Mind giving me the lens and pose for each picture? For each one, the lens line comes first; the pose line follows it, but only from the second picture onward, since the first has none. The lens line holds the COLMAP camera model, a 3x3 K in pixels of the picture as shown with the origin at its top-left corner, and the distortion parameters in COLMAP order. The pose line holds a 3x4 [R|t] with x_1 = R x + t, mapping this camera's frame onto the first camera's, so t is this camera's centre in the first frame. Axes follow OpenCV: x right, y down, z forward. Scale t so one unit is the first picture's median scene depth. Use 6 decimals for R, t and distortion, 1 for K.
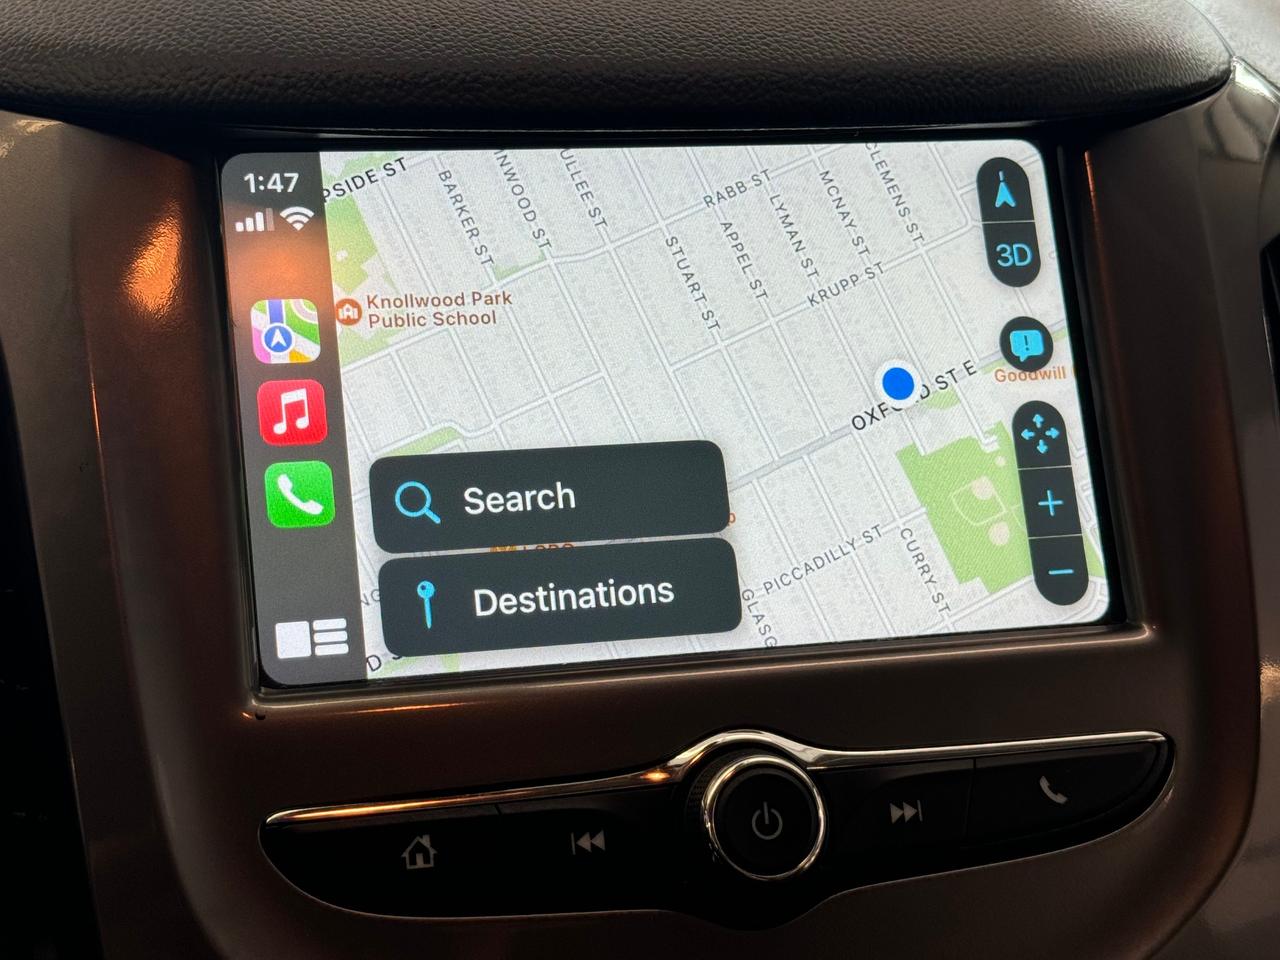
lens RADIAL K [[2198.5, 0, 640.0], [0, 2198.5, 479.8], [0, 0, 1]] dist [0.006489, 0.000000]
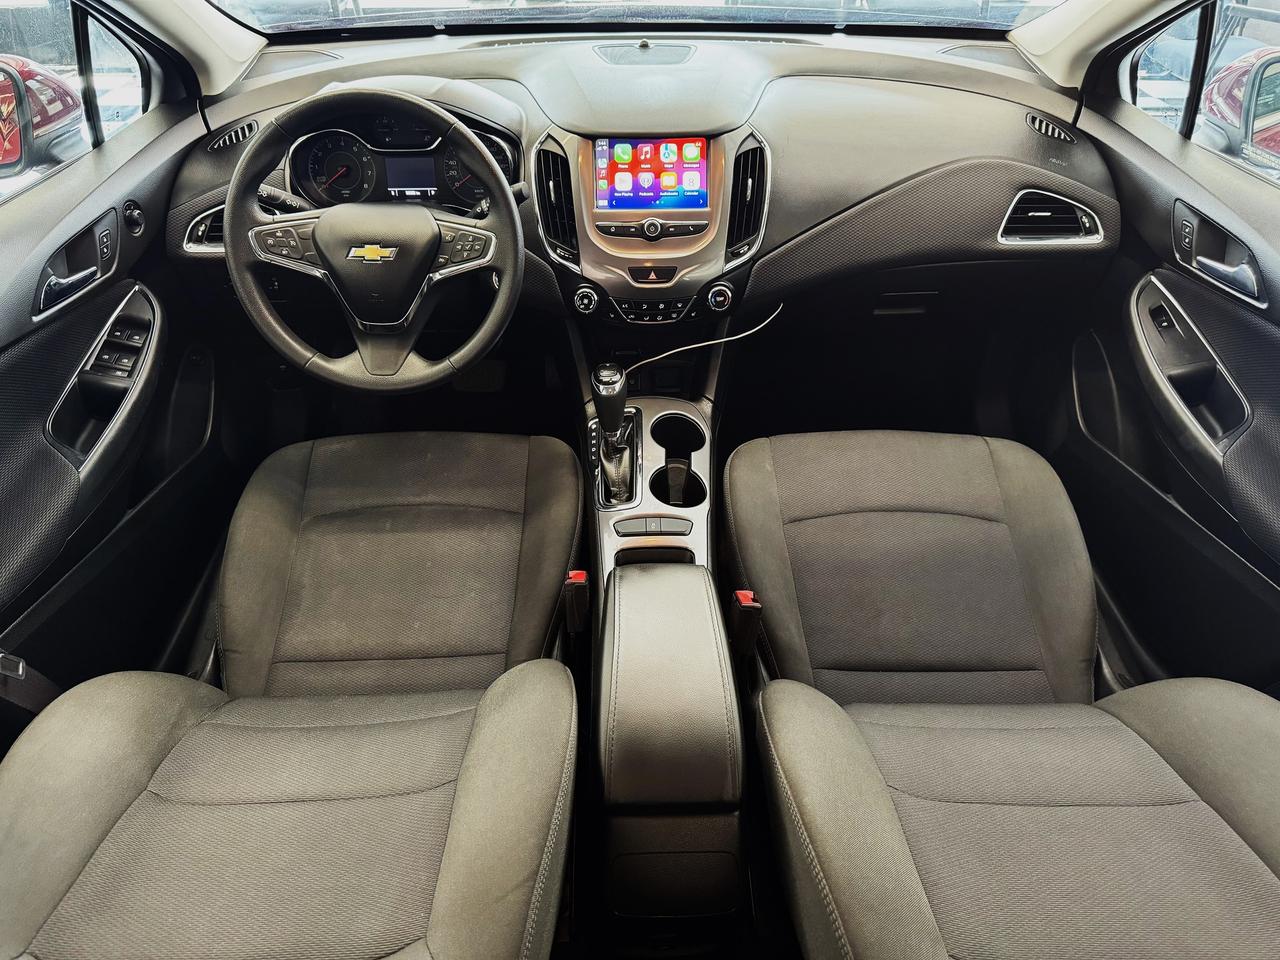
lens RADIAL K [[873.9, 0, 640.0], [0, 873.9, 478.8], [0, 0, 1]] dist [0.029076, -0.000210]
pose [[0.973403, 0.131871, -0.187341, 0.752130], [-0.059665, 0.935428, 0.348447, -0.116448], [0.221194, -0.328001, 0.918416, -2.384245]]
